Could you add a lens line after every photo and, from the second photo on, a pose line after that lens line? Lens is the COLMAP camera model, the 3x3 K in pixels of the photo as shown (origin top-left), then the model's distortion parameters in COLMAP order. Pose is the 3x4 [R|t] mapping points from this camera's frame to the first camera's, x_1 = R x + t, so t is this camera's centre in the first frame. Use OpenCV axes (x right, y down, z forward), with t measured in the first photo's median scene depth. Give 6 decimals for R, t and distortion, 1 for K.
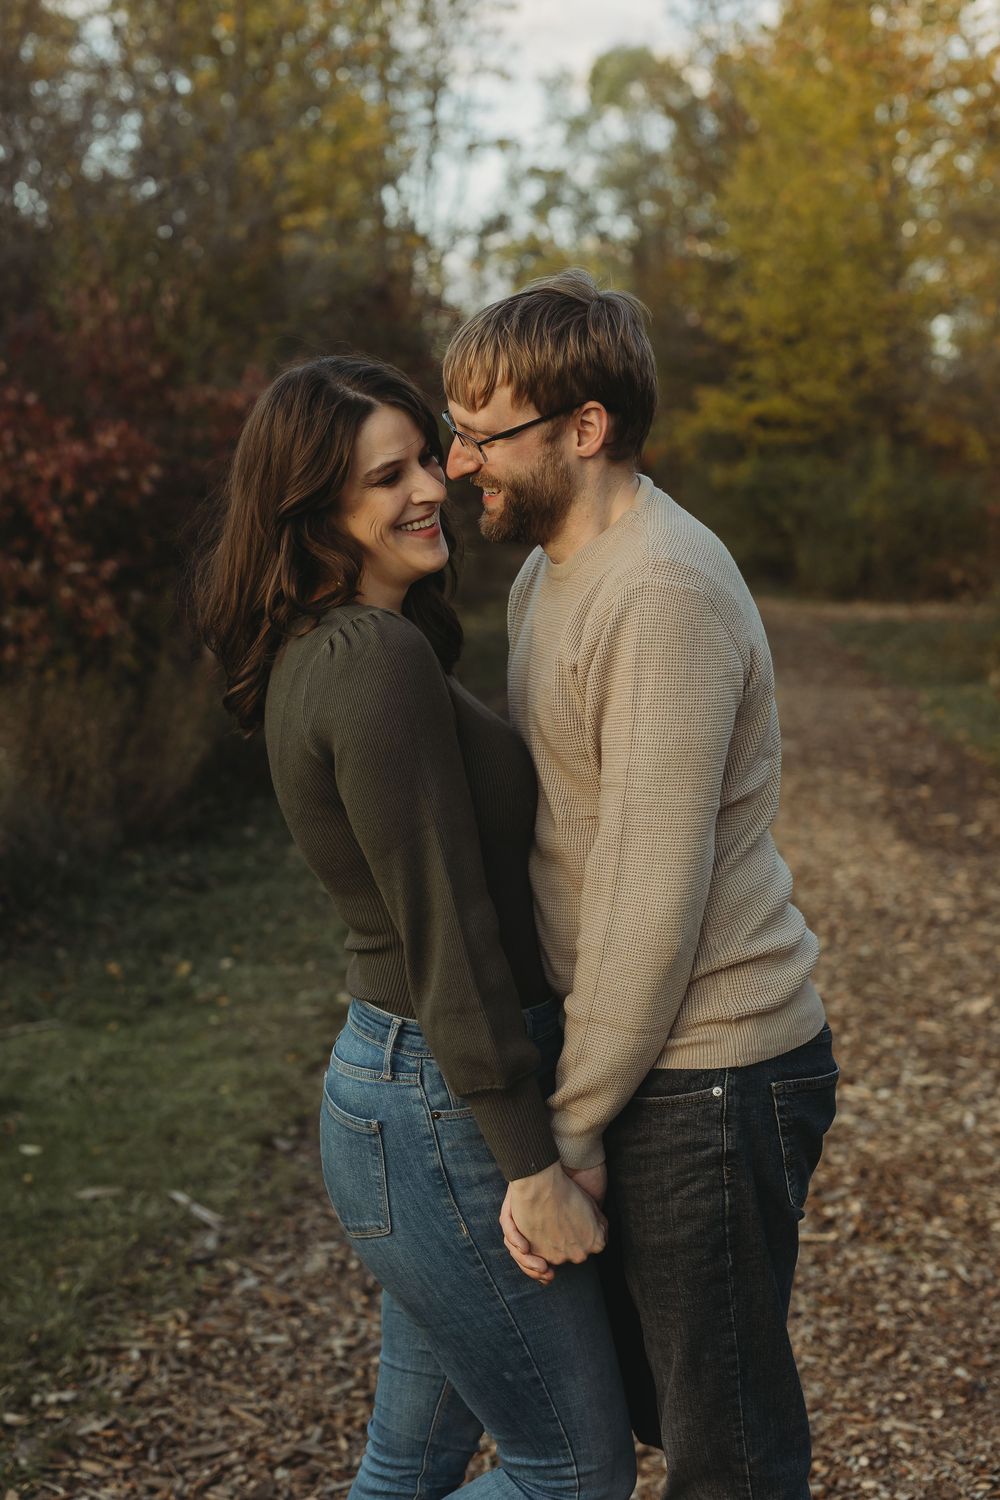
lens RADIAL K [[2153.0, 0, 475.0], [0, 2153.0, 697.3], [0, 0, 1]] dist [-0.004048, -0.011227]
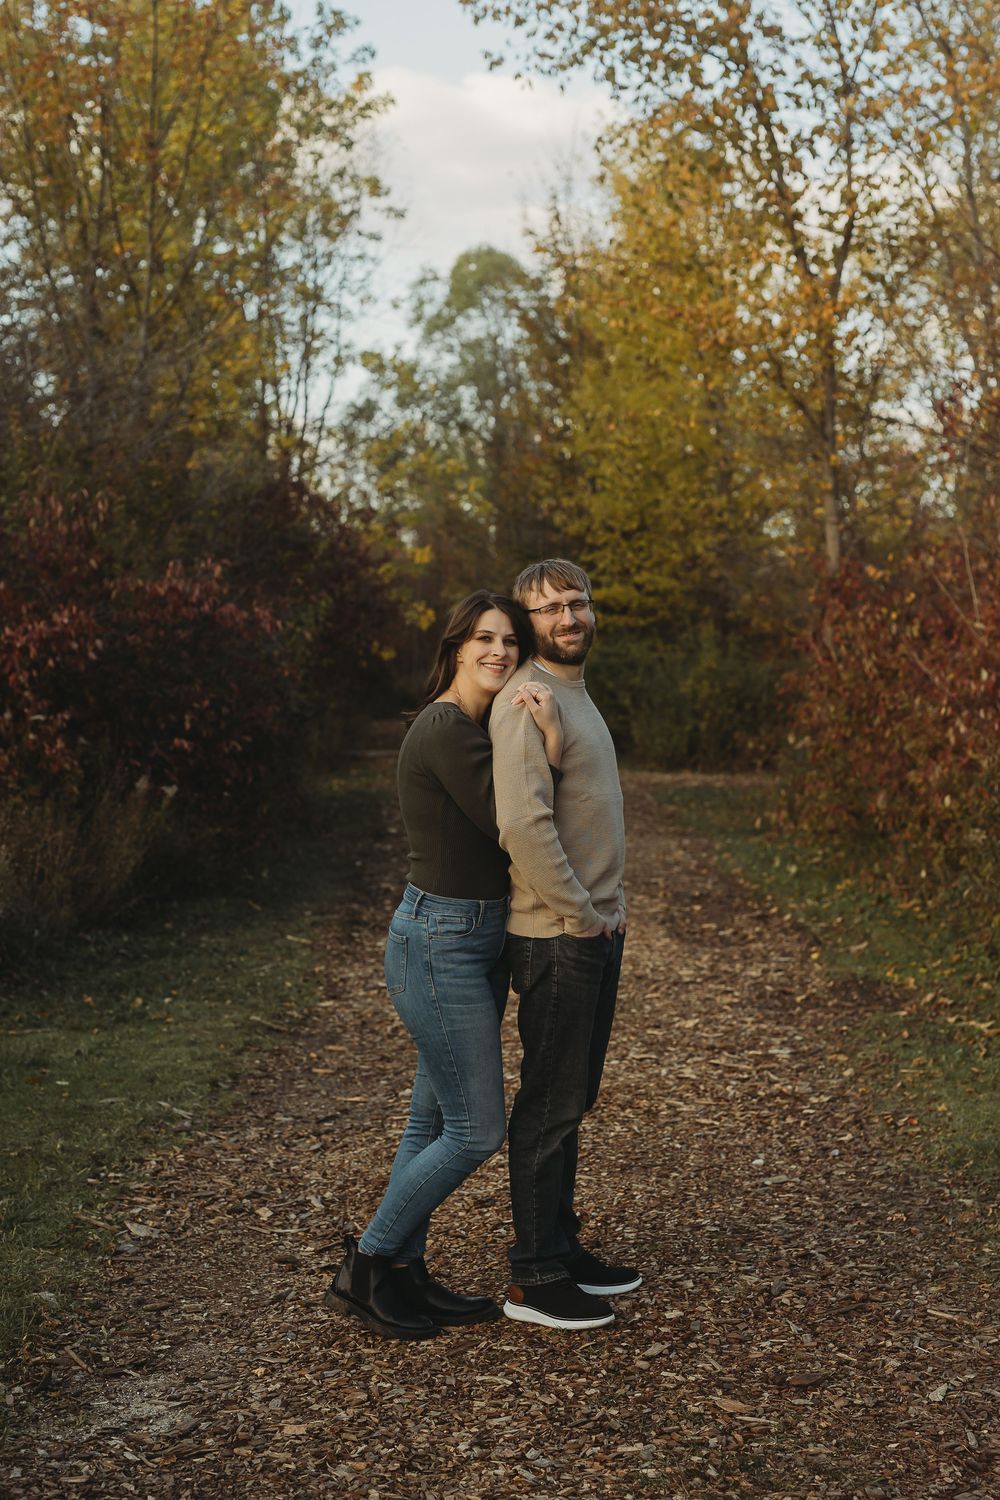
lens RADIAL K [[2235.3, 0, 558.4], [0, 2235.3, 749.2], [0, 0, 1]] dist [-0.011392, -0.043295]
pose [[0.994754, 0.019934, 0.100336, -0.014524], [-0.014134, 0.998205, -0.058194, 0.050786], [-0.101316, 0.056470, 0.993250, -0.567935]]
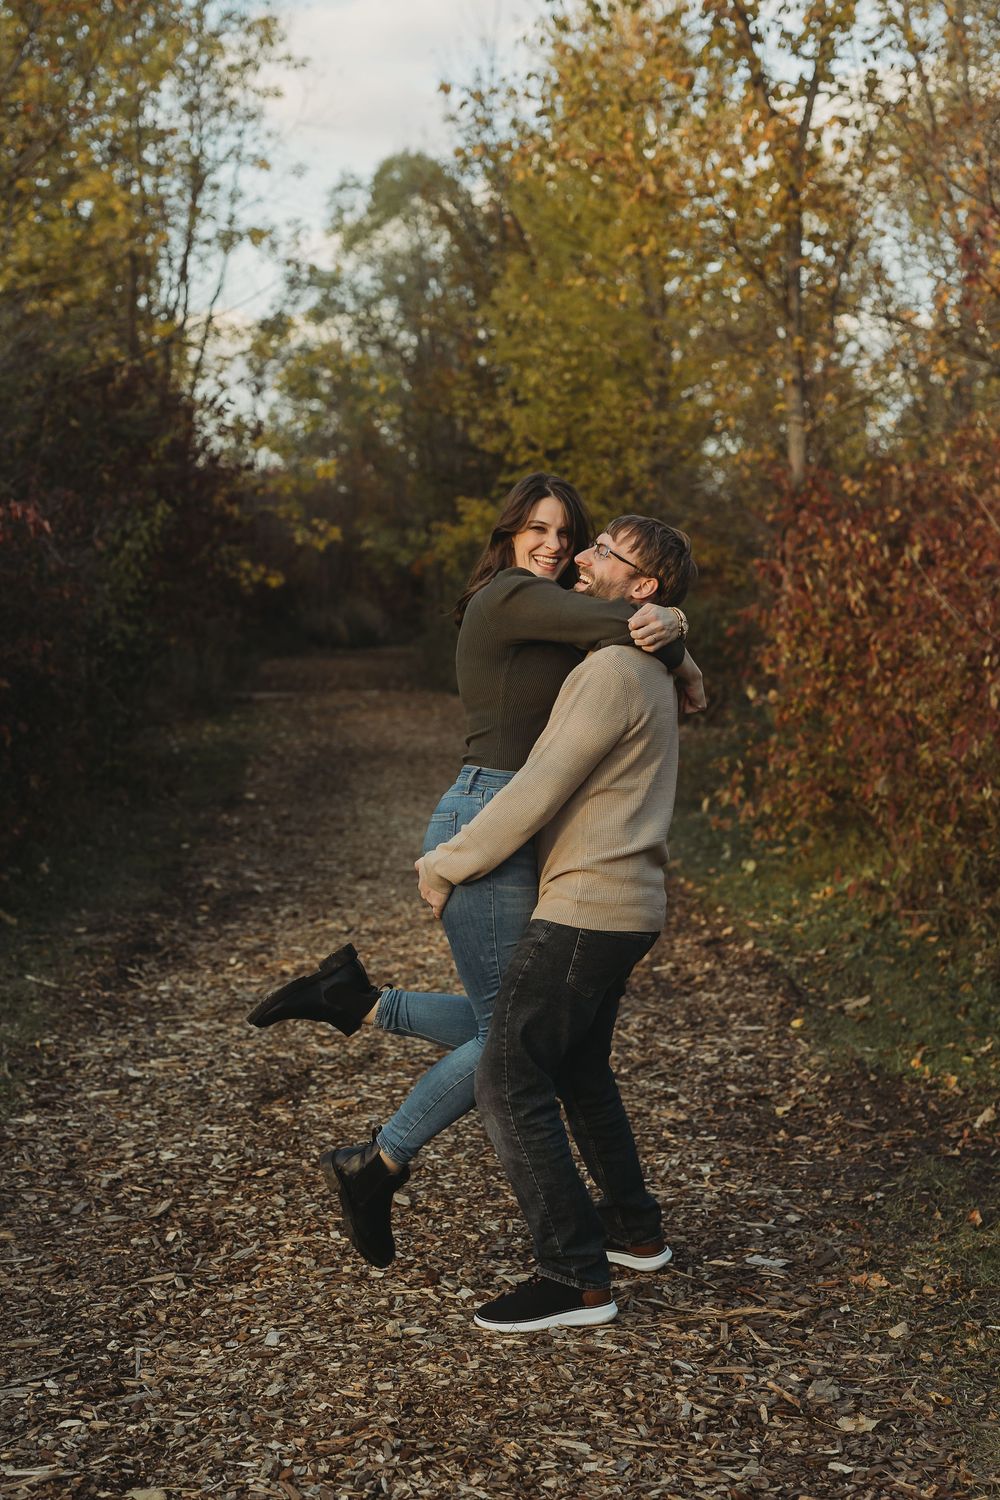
lens RADIAL K [[2135.9, 0, 500.0], [0, 2135.9, 750.0], [0, 0, 1]] dist [-0.003423, -0.021433]
pose [[0.993978, 0.030986, 0.105103, 0.100688], [-0.028127, 0.999196, -0.028578, -0.007009], [-0.105904, 0.025450, 0.994051, 0.145003]]
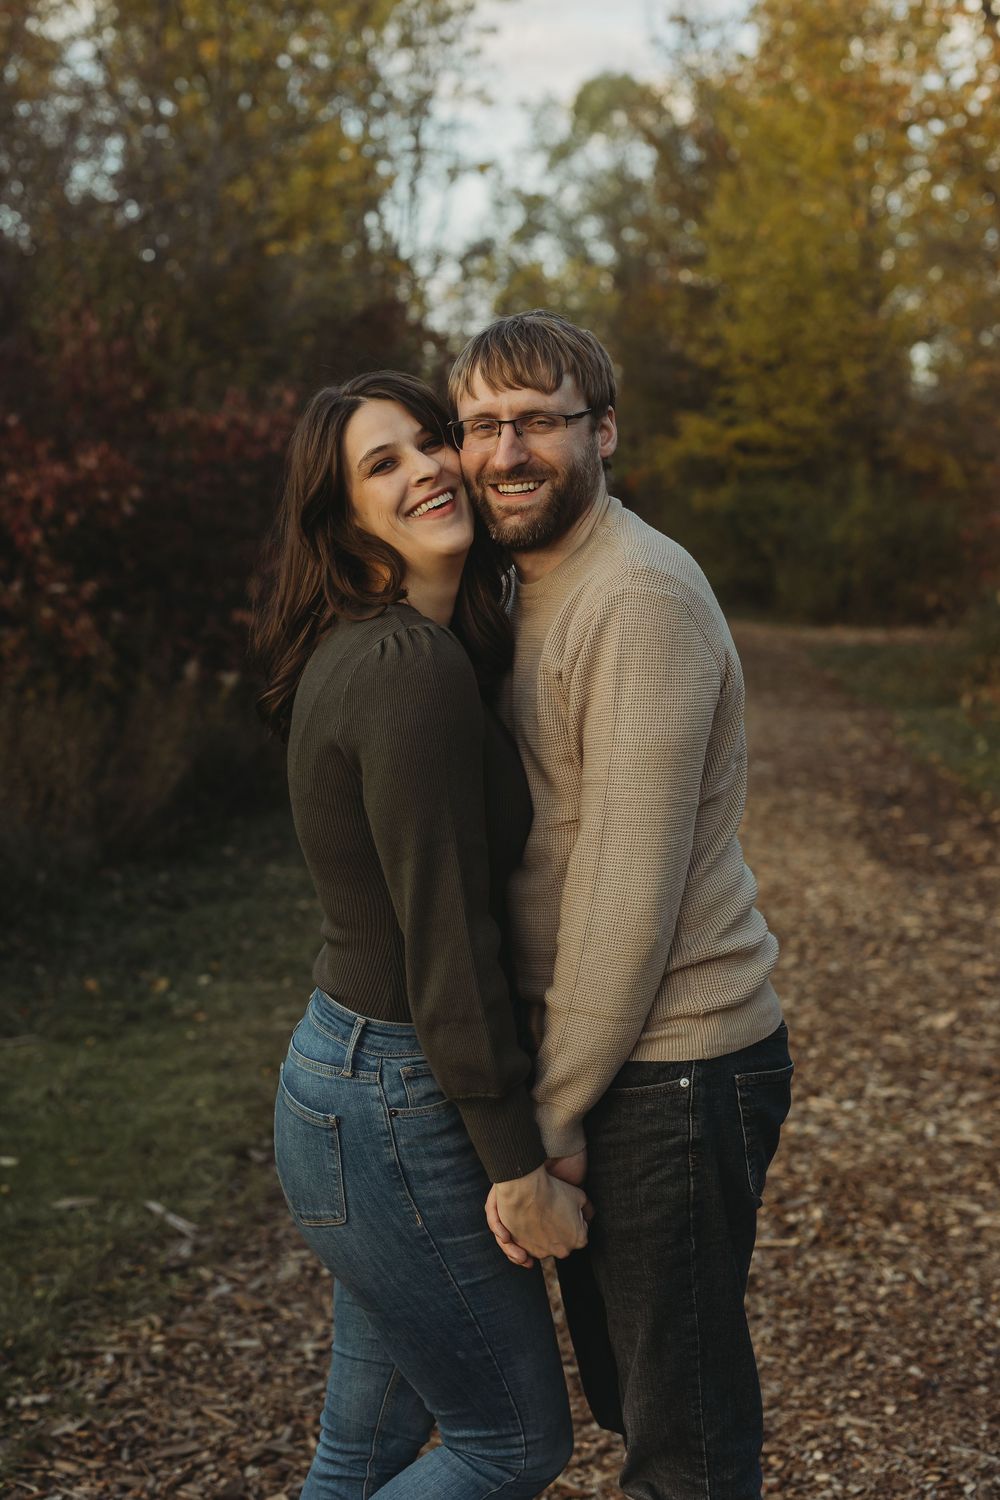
lens RADIAL K [[2154.9, 0, 512.9], [0, 2154.9, 694.9], [0, 0, 1]] dist [0.007275, -0.040670]
pose [[0.999684, 0.002688, 0.024986, 0.004626], [-0.002387, 0.999924, -0.012070, 0.002192], [-0.025016, 0.012007, 0.999615, -0.019476]]
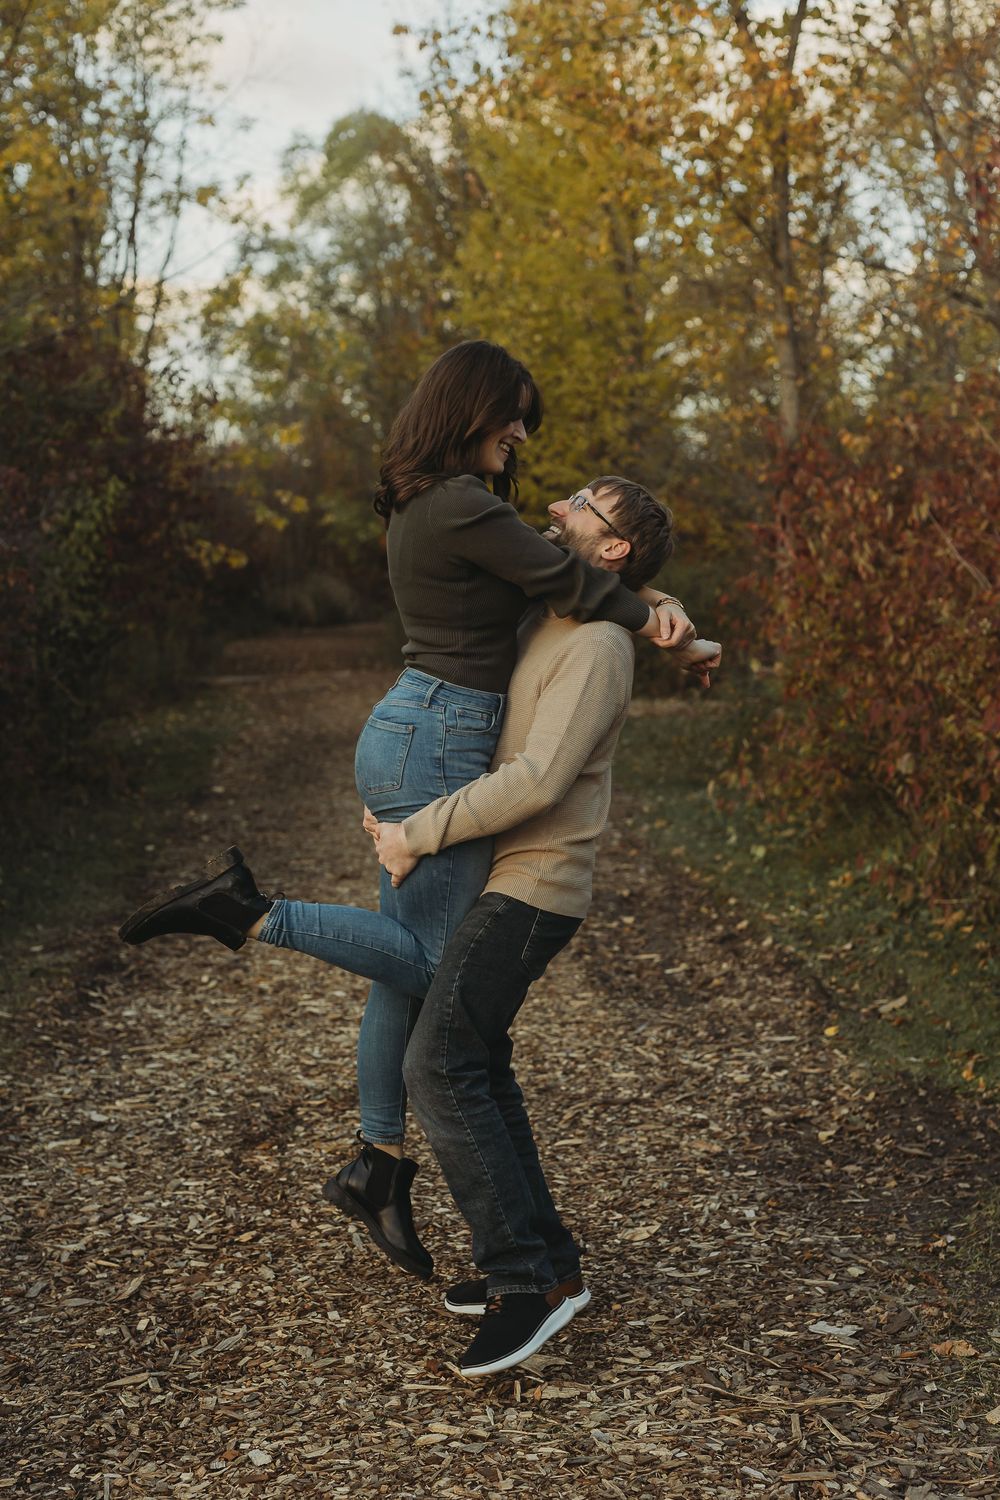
lens RADIAL K [[2181.3, 0, 537.0], [0, 2181.3, 715.3], [0, 0, 1]] dist [0.000900, -0.024604]
pose [[0.990906, 0.001588, 0.134548, 0.098761], [0.002873, 0.999453, -0.032955, -0.018204], [-0.134526, 0.033042, 0.990359, 0.244314]]
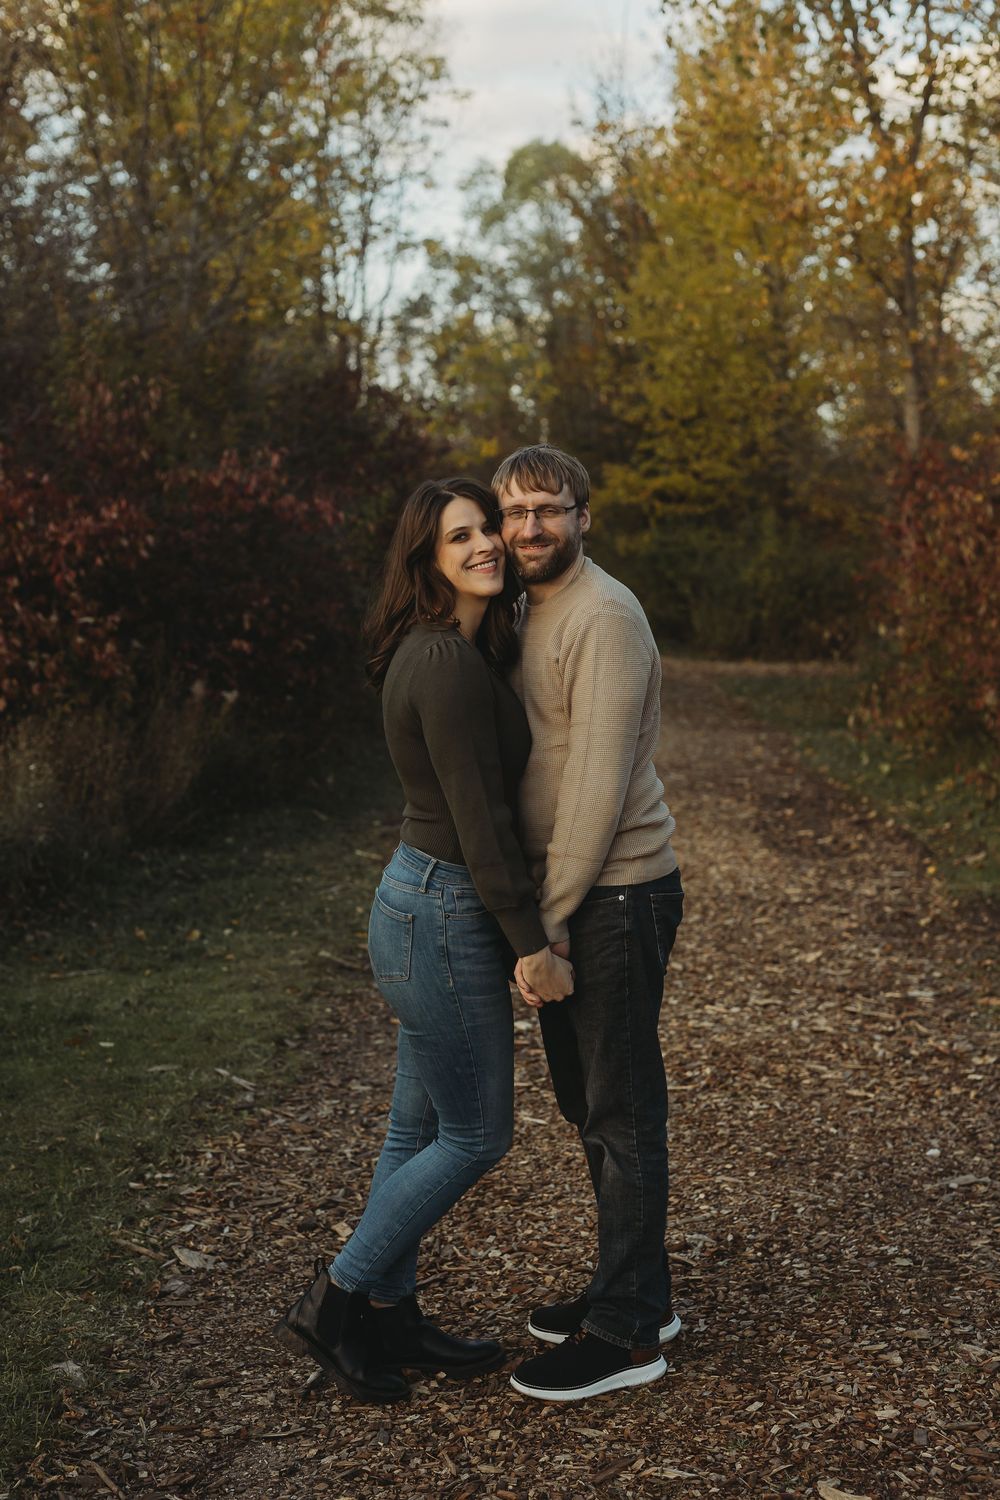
lens RADIAL K [[2107.5, 0, 503.4], [0, 2107.5, 720.6], [0, 0, 1]] dist [0.001401, -0.026826]
pose [[0.998485, 0.004694, 0.054826, -0.026754], [-0.003756, 0.999845, -0.017195, 0.024569], [-0.054898, 0.016963, 0.998348, -0.297546]]
